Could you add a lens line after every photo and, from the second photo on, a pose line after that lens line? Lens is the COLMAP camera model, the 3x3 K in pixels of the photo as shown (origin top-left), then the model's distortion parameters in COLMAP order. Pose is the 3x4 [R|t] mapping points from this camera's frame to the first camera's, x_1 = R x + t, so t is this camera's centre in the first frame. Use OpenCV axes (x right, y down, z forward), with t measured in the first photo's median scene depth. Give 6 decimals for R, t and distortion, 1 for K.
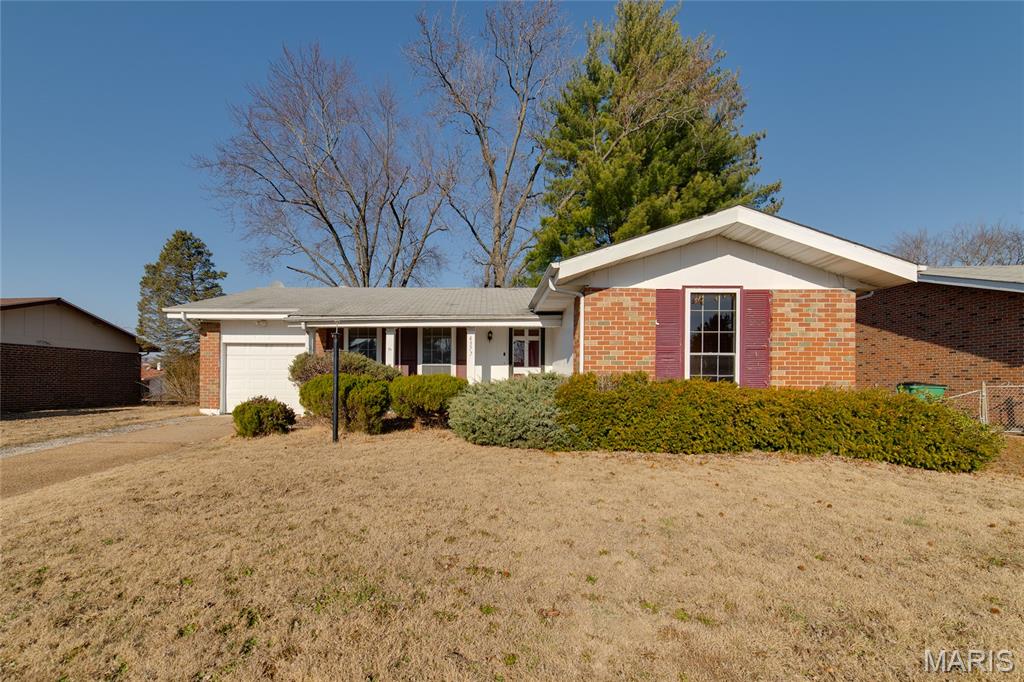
lens RADIAL K [[400.8, 0, 512.9], [0, 400.8, 336.4], [0, 0, 1]] dist [-0.019719, 0.006372]
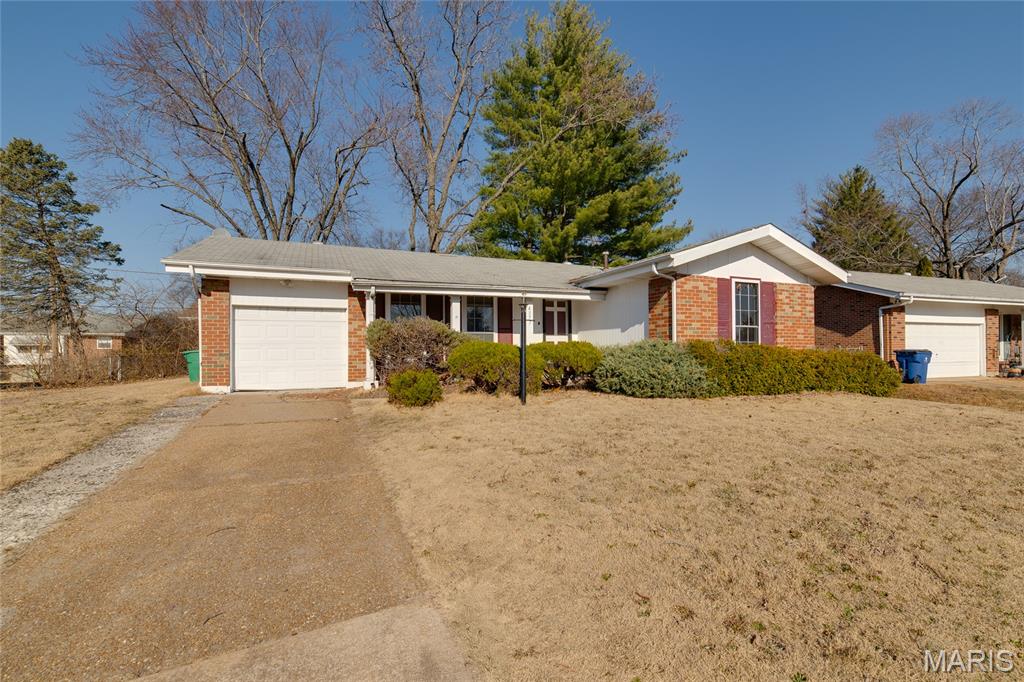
lens RADIAL K [[423.2, 0, 512.1], [0, 423.2, 294.6], [0, 0, 1]] dist [-0.002676, -0.000280]
pose [[0.922115, 0.039871, 0.384856, -0.589234], [-0.032281, 0.999136, -0.026165, -0.000942], [-0.385567, 0.011703, 0.922606, -0.036292]]
